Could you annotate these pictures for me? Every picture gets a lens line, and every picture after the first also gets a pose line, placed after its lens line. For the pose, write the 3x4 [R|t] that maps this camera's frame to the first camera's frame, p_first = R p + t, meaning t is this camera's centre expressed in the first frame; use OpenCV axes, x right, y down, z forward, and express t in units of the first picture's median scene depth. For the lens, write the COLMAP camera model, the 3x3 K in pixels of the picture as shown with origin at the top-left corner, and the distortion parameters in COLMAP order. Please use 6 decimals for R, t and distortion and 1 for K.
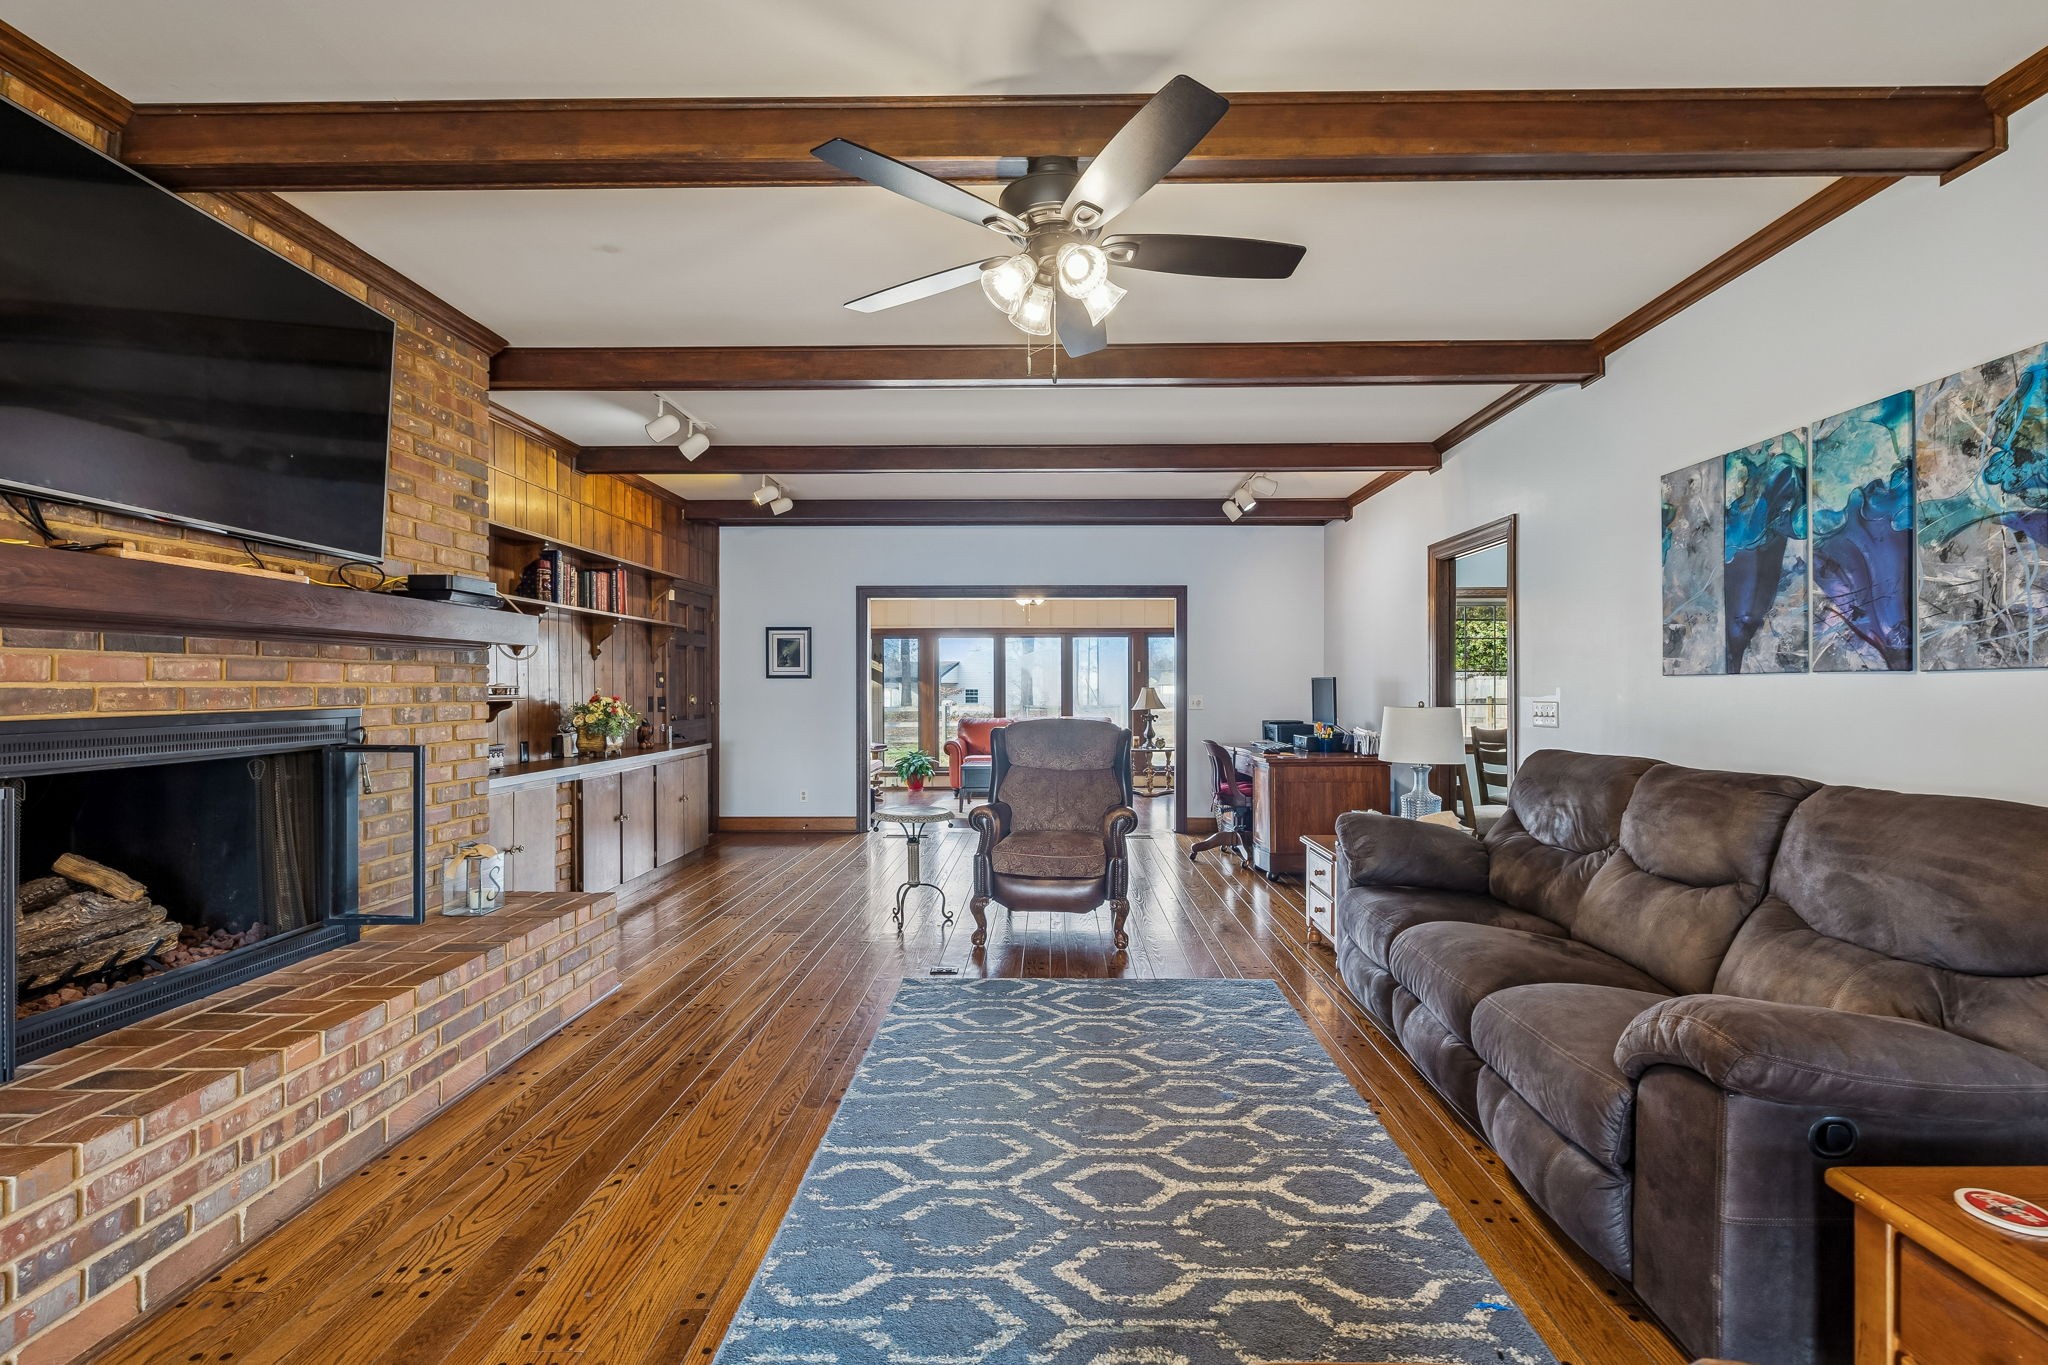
lens RADIAL K [[883.4, 0, 1025.7], [0, 883.4, 690.5], [0, 0, 1]] dist [-0.000213, 0.000287]
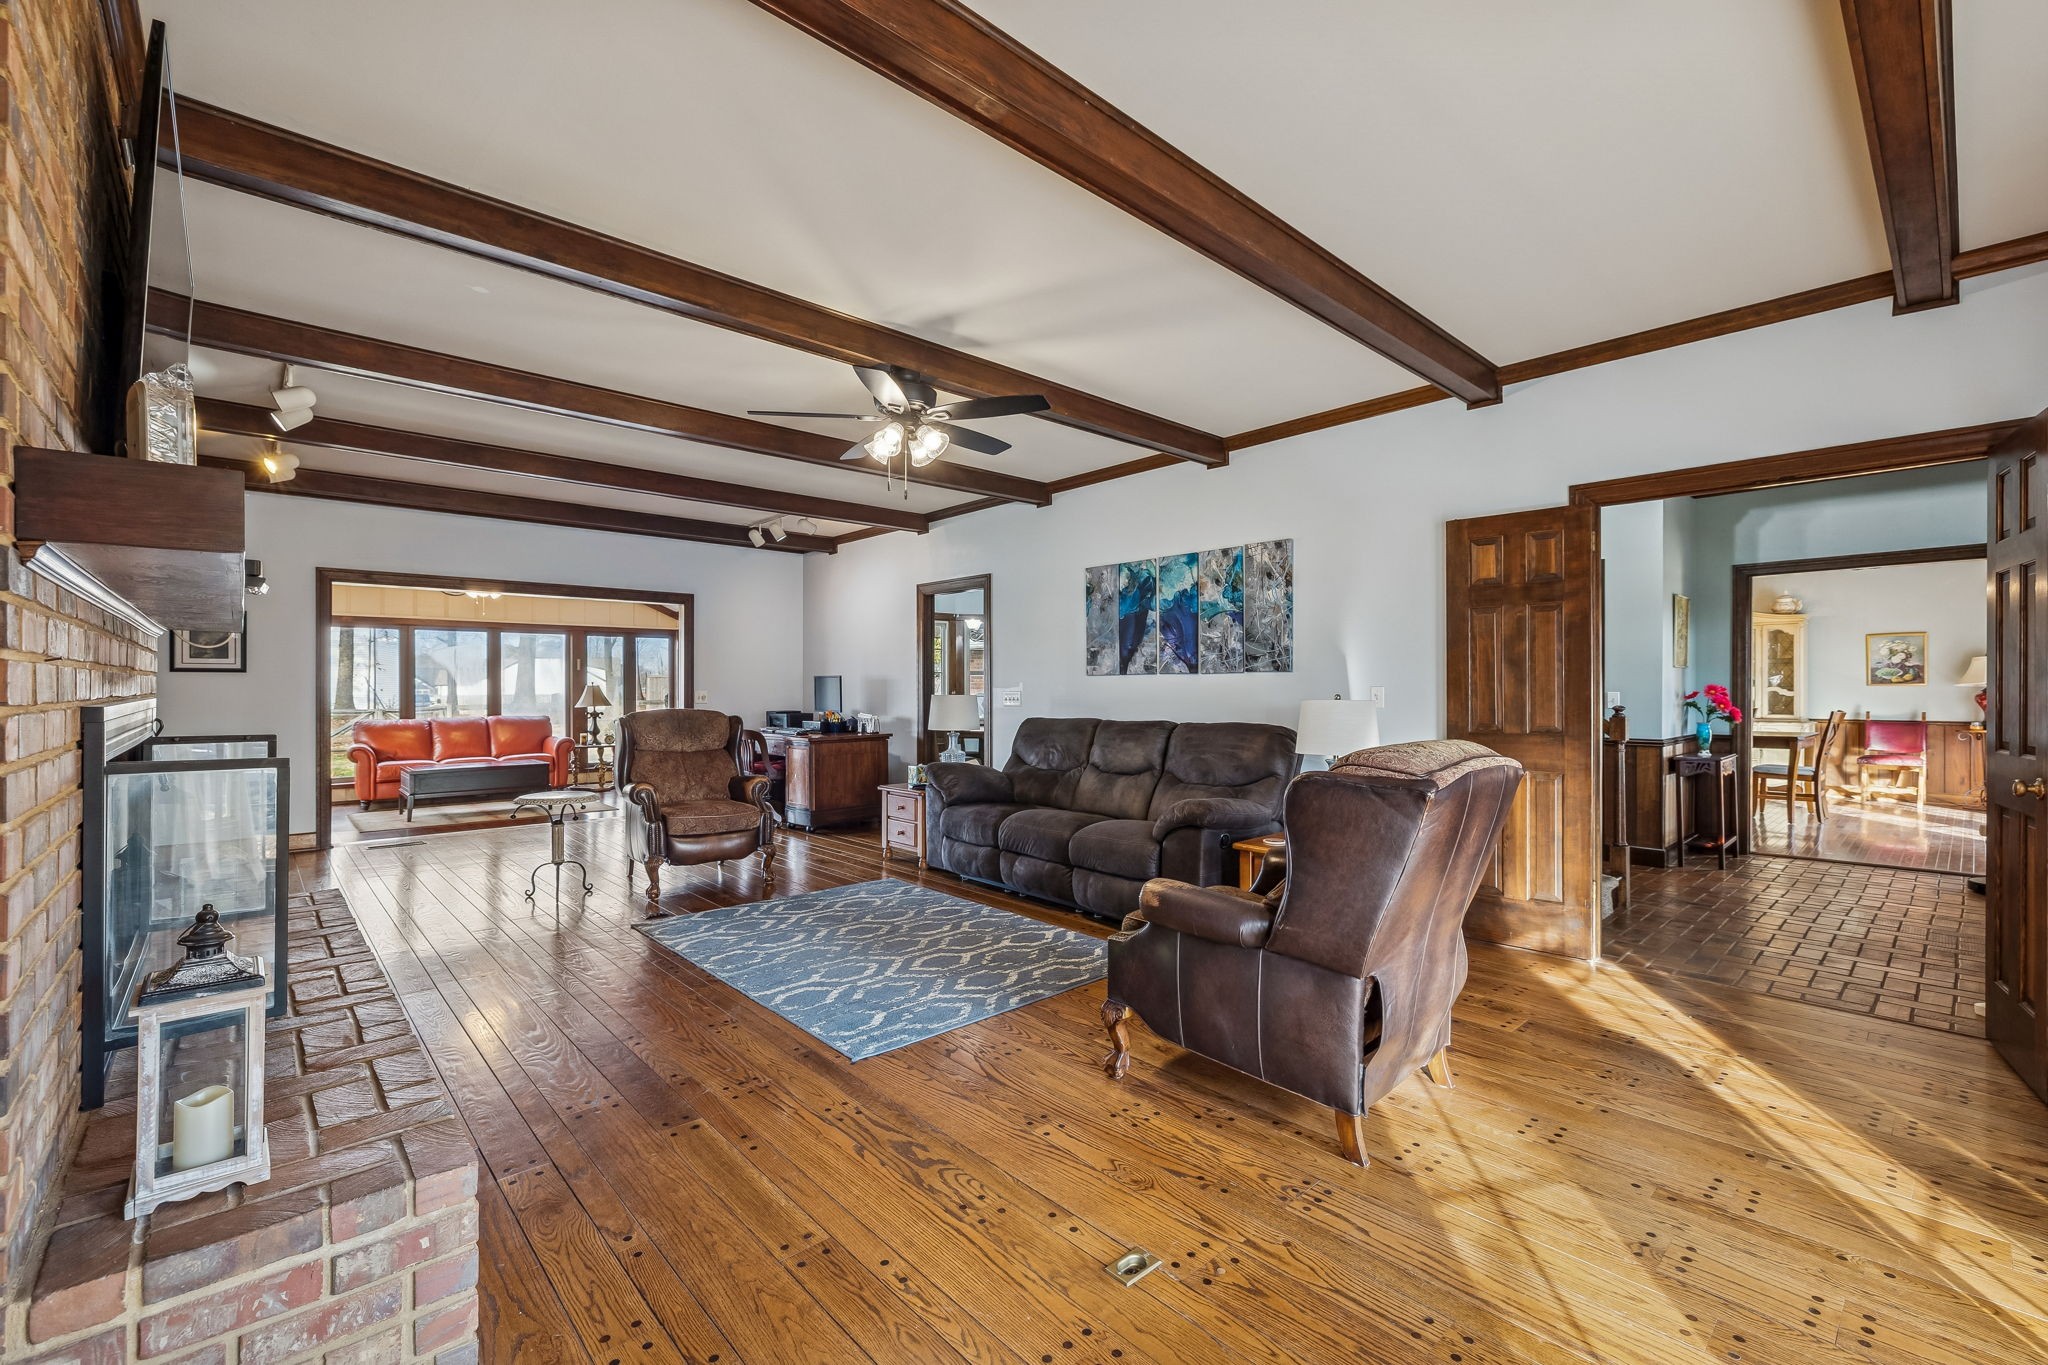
lens RADIAL K [[883.4, 0, 1025.7], [0, 883.4, 690.5], [0, 0, 1]] dist [-0.000213, 0.000287]
pose [[0.725139, -0.003494, 0.688594, -0.826578], [0.004024, 0.999992, 0.000837, 0.016343], [-0.688591, 0.002164, 0.725147, -0.332548]]
